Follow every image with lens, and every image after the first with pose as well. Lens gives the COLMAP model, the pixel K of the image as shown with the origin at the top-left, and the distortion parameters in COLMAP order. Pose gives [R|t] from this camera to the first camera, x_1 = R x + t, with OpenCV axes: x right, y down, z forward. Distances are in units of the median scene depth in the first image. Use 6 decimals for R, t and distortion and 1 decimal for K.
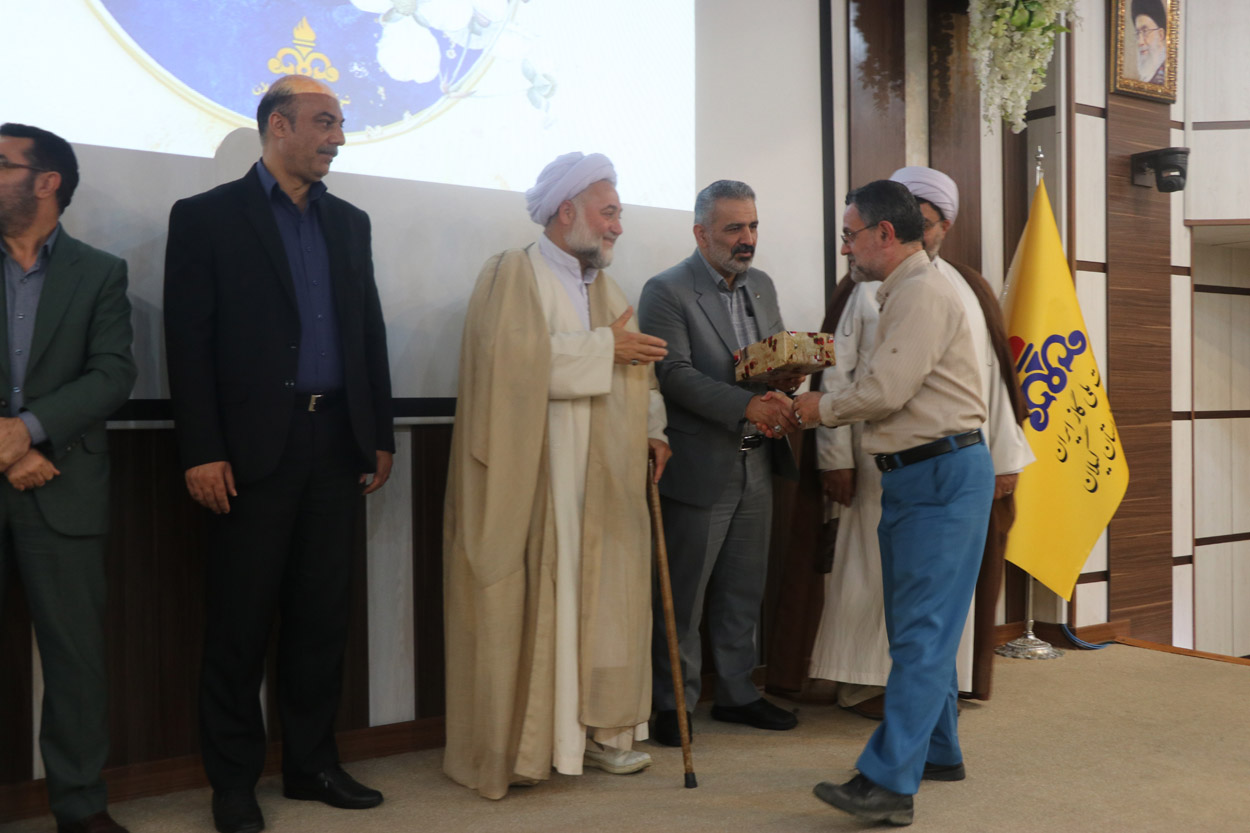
lens RADIAL K [[1319.6, 0, 639.4], [0, 1319.6, 391.2], [0, 0, 1]] dist [-0.013965, 0.021737]
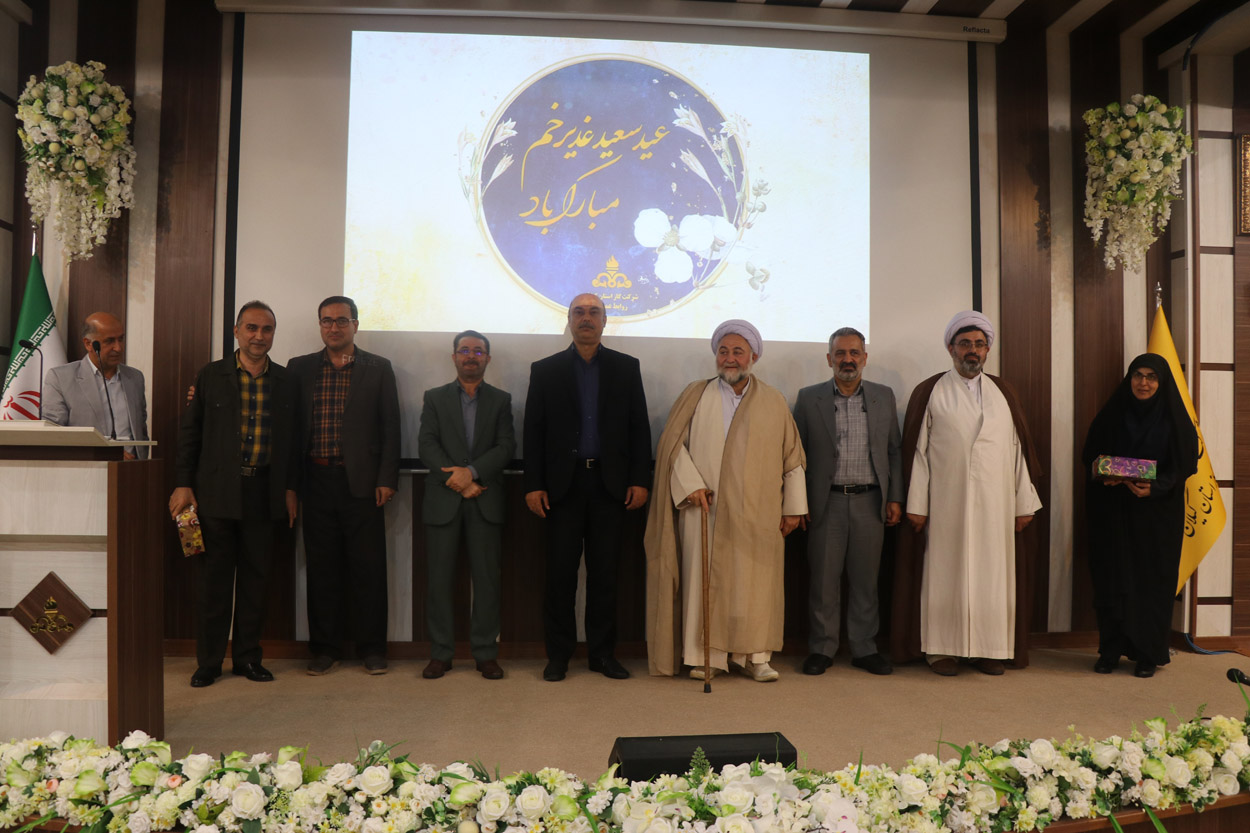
lens RADIAL K [[1050.1, 0, 625.0], [0, 1050.1, 416.5], [0, 0, 1]] dist [-0.188267, 0.175161]
pose [[0.861580, 0.001035, -0.507622, 0.477948], [-0.012363, 0.999744, -0.018944, -0.025227], [0.507472, 0.022598, 0.861372, -0.245939]]
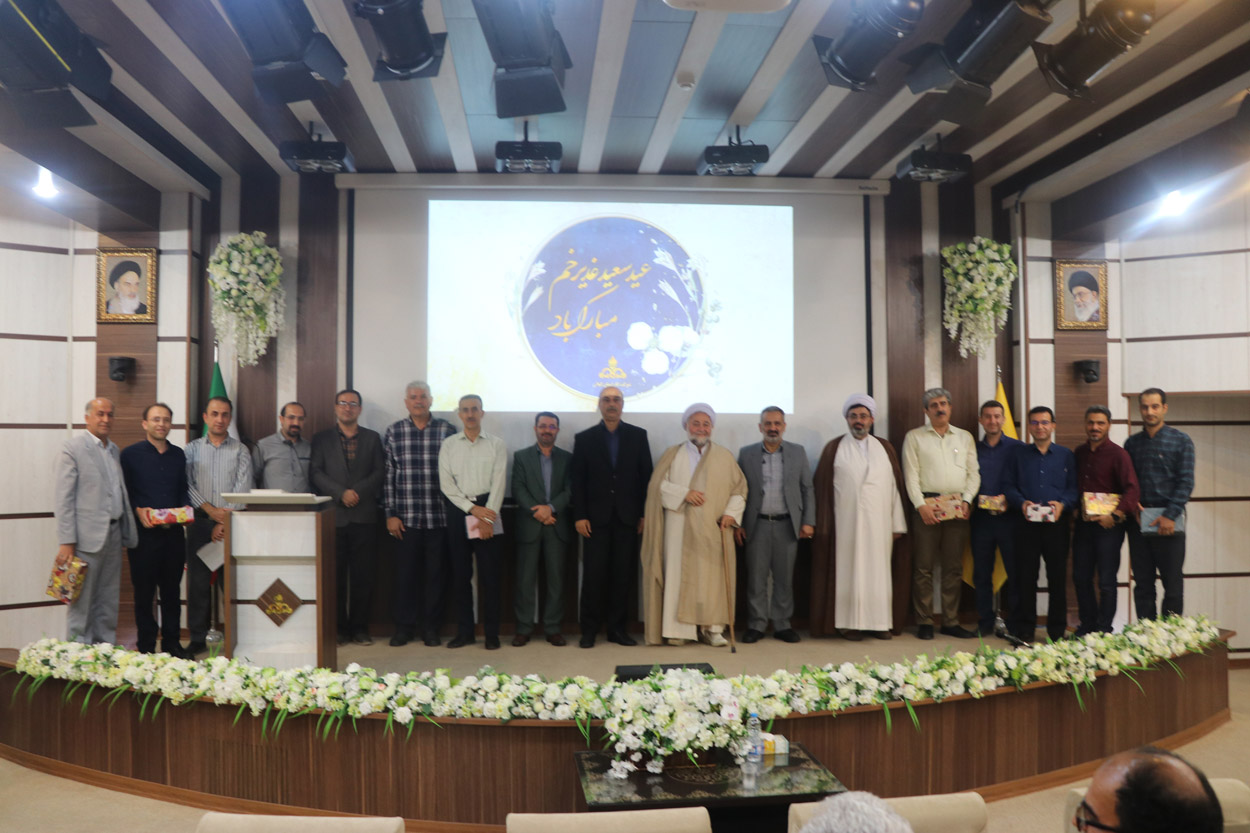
lens RADIAL K [[1050.1, 0, 625.0], [0, 1050.1, 416.5], [0, 0, 1]] dist [-0.188267, 0.175161]
pose [[0.857482, -0.010921, -0.514398, 0.815394], [0.000127, 0.999779, -0.021016, -0.105261], [0.514514, 0.017956, 0.857294, -0.778953]]
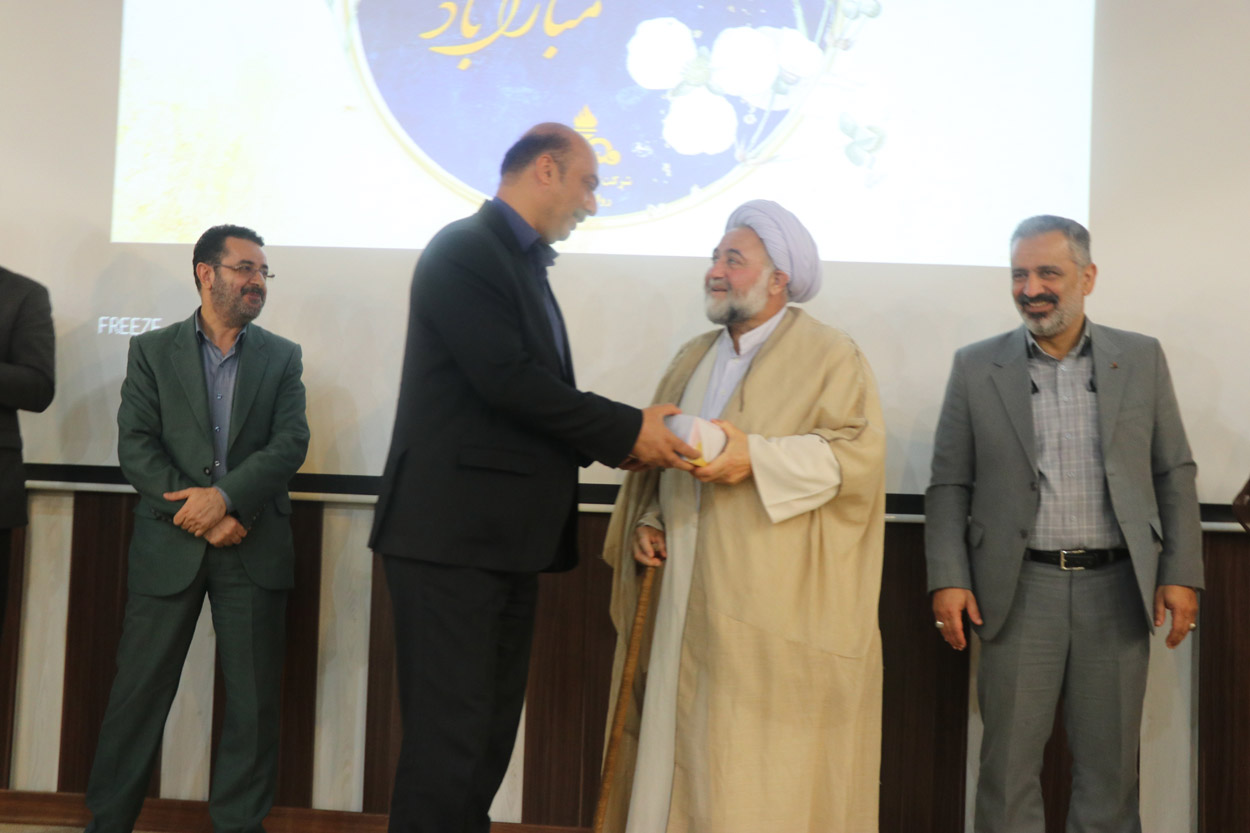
lens RADIAL K [[1319.6, 0, 639.4], [0, 1319.6, 391.2], [0, 0, 1]] dist [-0.013965, 0.021737]
pose [[0.764500, -0.017099, -0.644397, 0.393075], [-0.035411, 0.997025, -0.068468, 0.001840], [0.643651, 0.075163, 0.761619, 0.255686]]
